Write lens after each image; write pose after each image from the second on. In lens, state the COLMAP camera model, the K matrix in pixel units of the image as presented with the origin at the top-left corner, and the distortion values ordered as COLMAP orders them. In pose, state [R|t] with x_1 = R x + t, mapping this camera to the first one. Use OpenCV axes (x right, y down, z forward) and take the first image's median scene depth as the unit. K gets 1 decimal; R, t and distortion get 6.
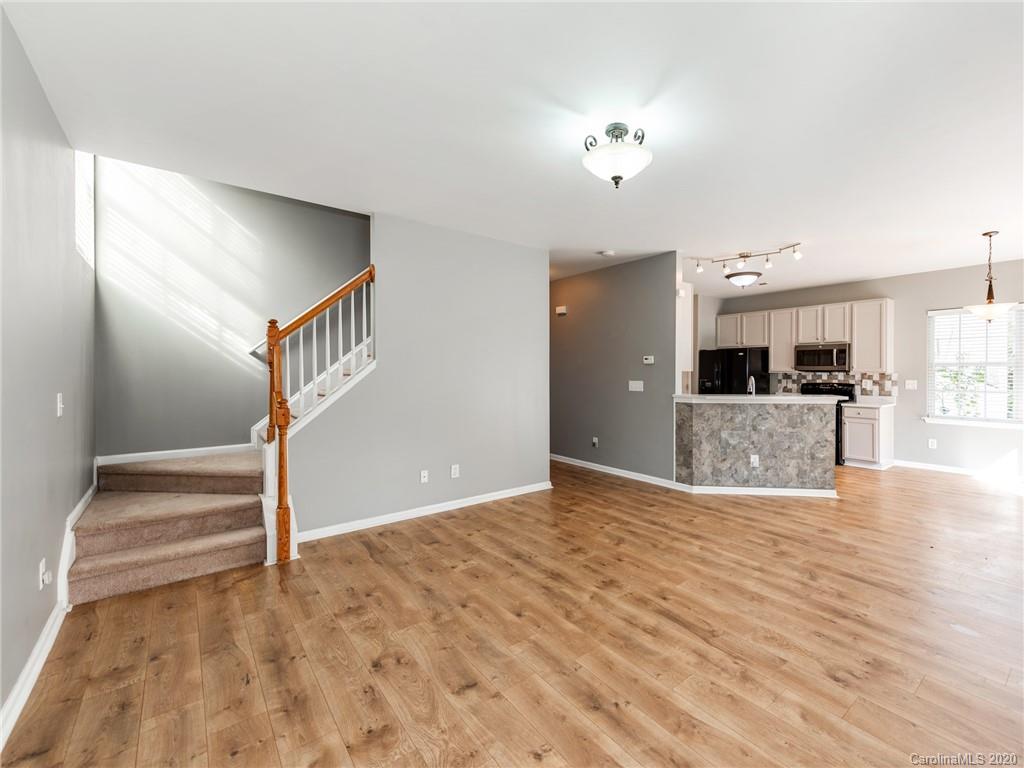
lens RADIAL K [[450.9, 0, 563.5], [0, 450.9, 375.7], [0, 0, 1]] dist [0.019392, -0.003361]
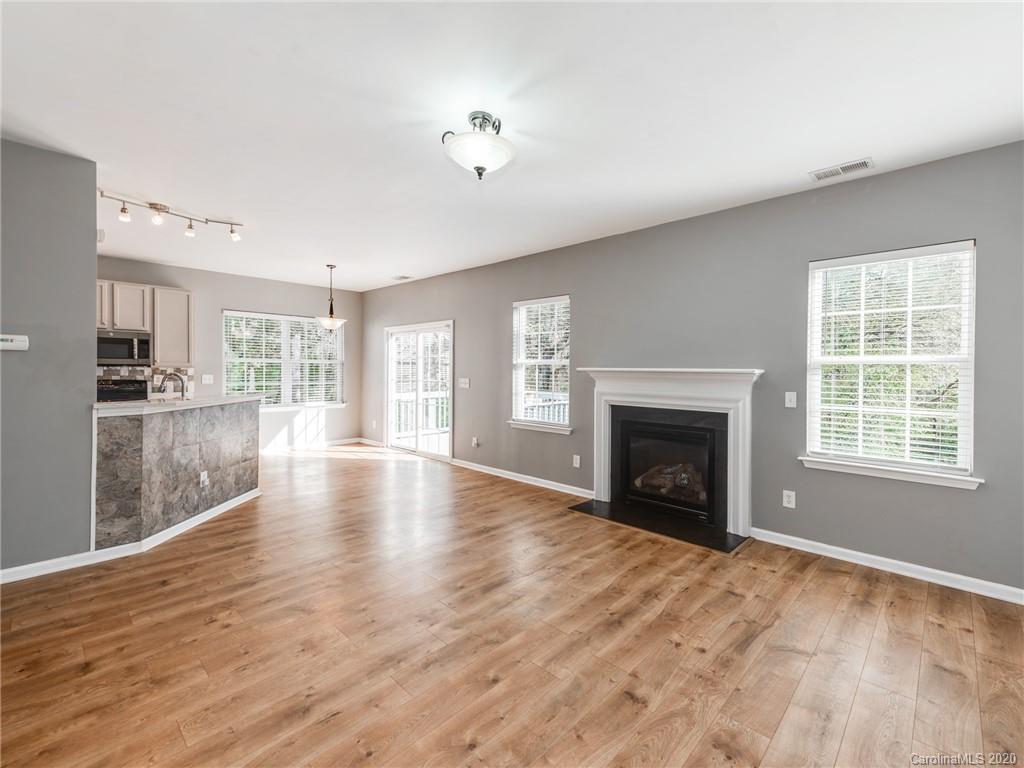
lens RADIAL K [[450.9, 0, 538.4], [0, 450.9, 371.8], [0, 0, 1]] dist [0.019392, -0.003361]
pose [[-0.136190, -0.007688, 0.990653, -0.447996], [0.000894, 0.999969, 0.007883, -0.005582], [-0.990682, 0.001959, -0.136179, 0.524992]]
